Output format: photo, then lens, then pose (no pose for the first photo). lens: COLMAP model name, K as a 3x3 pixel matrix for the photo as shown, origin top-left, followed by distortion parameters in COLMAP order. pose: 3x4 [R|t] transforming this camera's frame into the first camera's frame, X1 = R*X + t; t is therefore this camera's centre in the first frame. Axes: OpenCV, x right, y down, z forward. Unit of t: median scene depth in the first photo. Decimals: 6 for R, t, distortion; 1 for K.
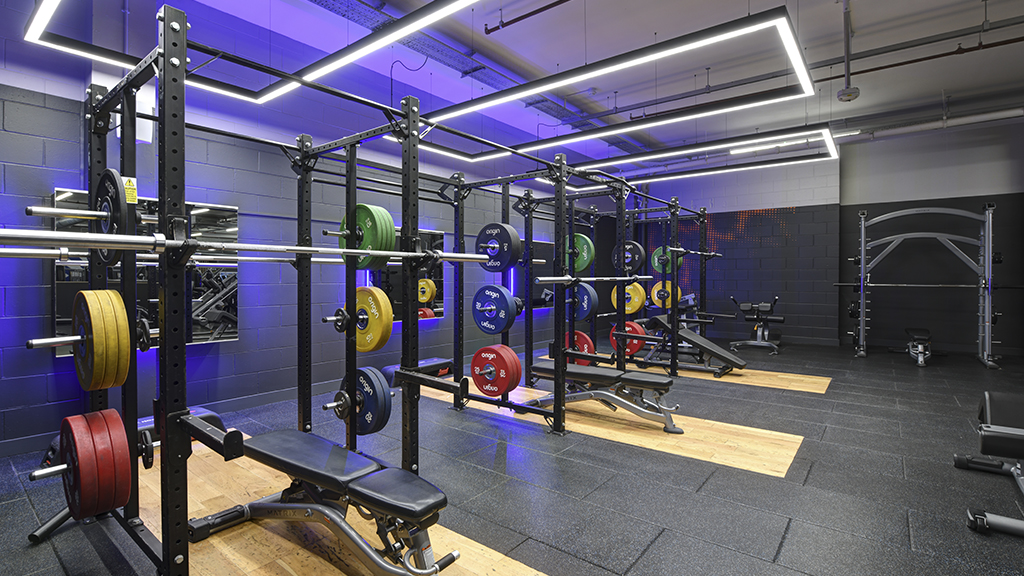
lens RADIAL K [[470.6, 0, 515.0], [0, 470.6, 283.4], [0, 0, 1]] dist [0.000120, 0.000029]
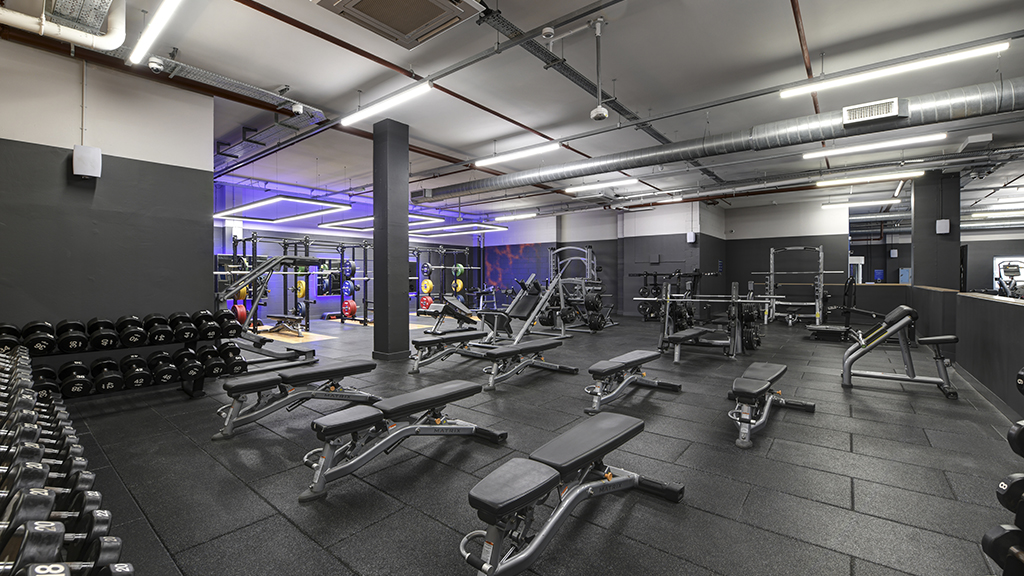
lens RADIAL K [[419.0, 0, 514.0], [0, 419.0, 282.7], [0, 0, 1]] dist [-0.012522, 0.000936]
pose [[0.999975, 0.000877, -0.007040, 1.108688], [-0.000833, 0.999980, 0.006206, -0.001405], [0.007045, -0.006200, 0.999956, -1.831813]]
